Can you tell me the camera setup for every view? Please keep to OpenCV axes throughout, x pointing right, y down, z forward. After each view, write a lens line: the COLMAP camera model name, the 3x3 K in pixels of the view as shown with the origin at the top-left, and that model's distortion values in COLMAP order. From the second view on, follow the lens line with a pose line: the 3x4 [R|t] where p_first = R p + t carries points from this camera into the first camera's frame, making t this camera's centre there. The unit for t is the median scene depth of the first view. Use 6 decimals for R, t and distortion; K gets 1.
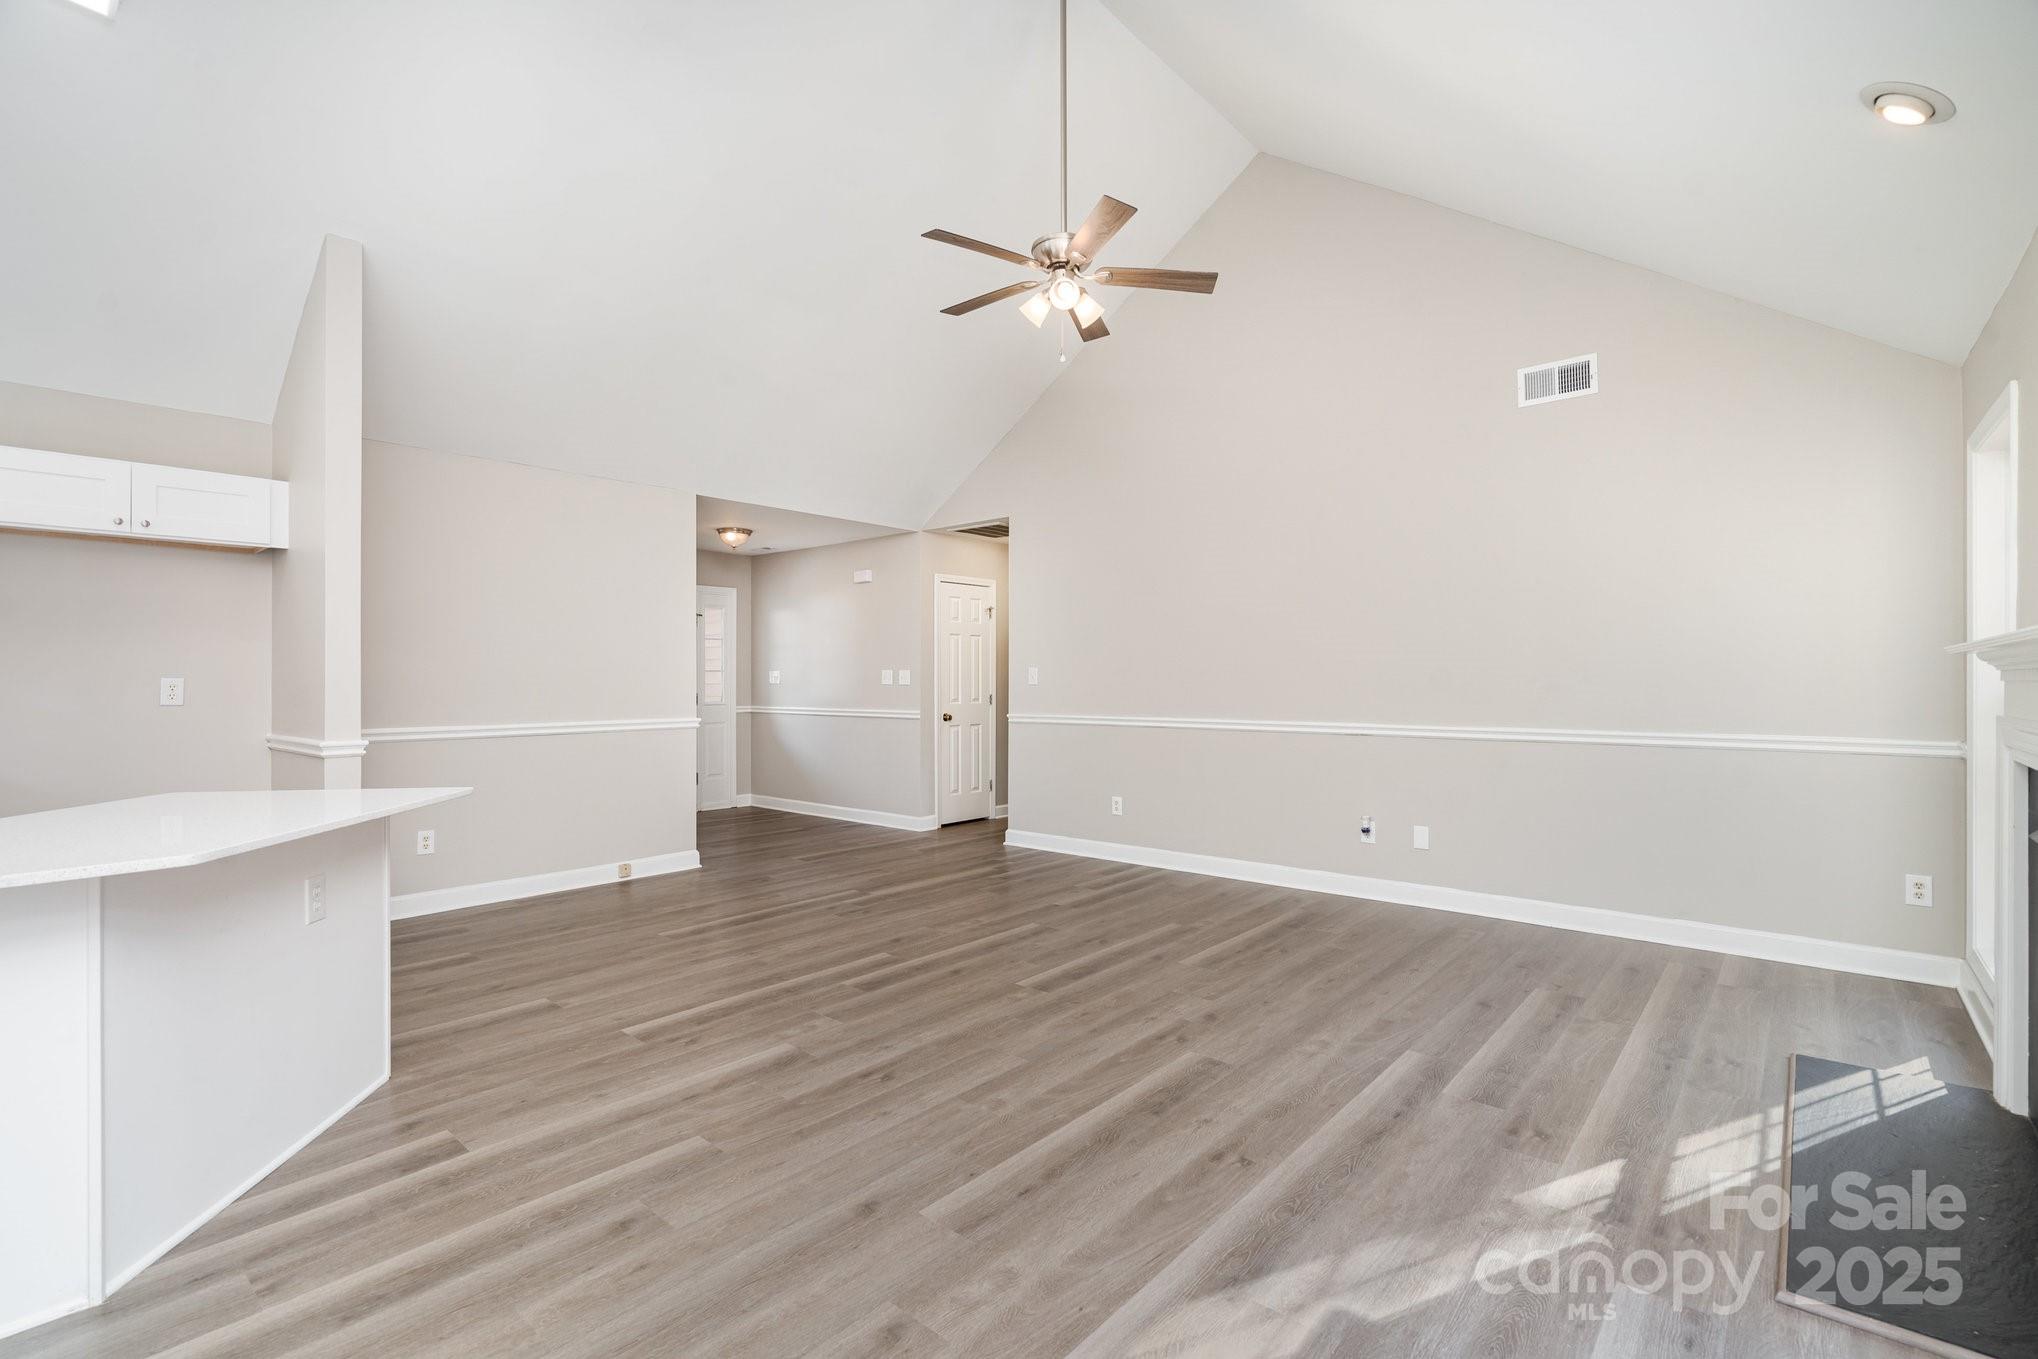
lens RADIAL K [[922.7, 0, 1017.6], [0, 922.7, 688.3], [0, 0, 1]] dist [-0.003332, 0.000099]
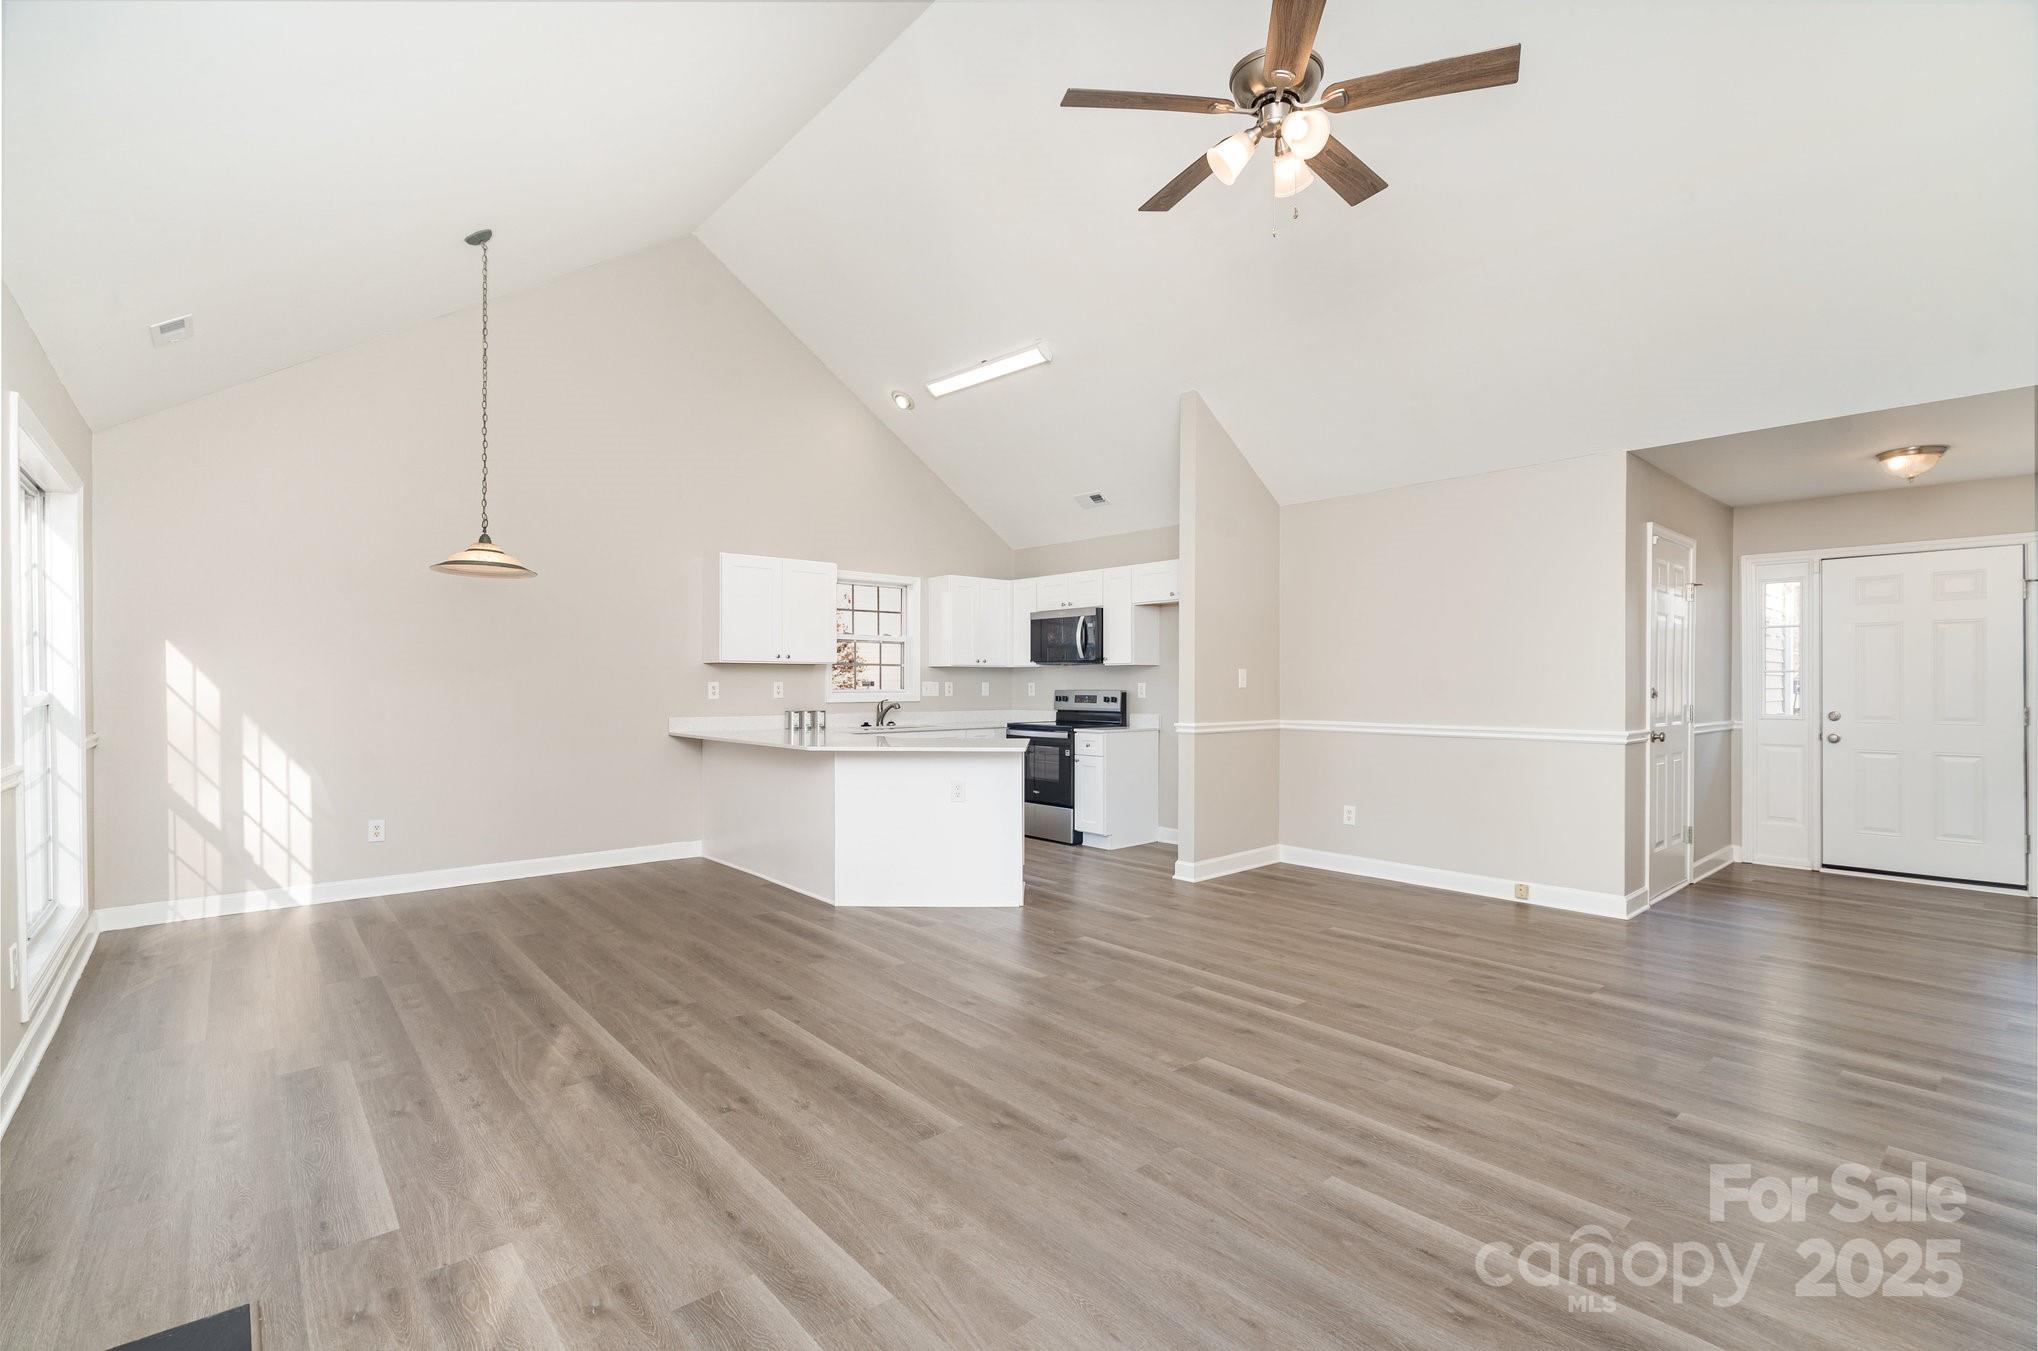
lens RADIAL K [[918.1, 0, 1019.0], [0, 918.1, 675.5], [0, 0, 1]] dist [-0.002261, -0.000298]
pose [[-0.143374, -0.007368, -0.989641, 0.864472], [-0.008774, 0.999942, -0.006174, -0.010731], [0.989630, 0.007798, -0.143431, 0.995934]]
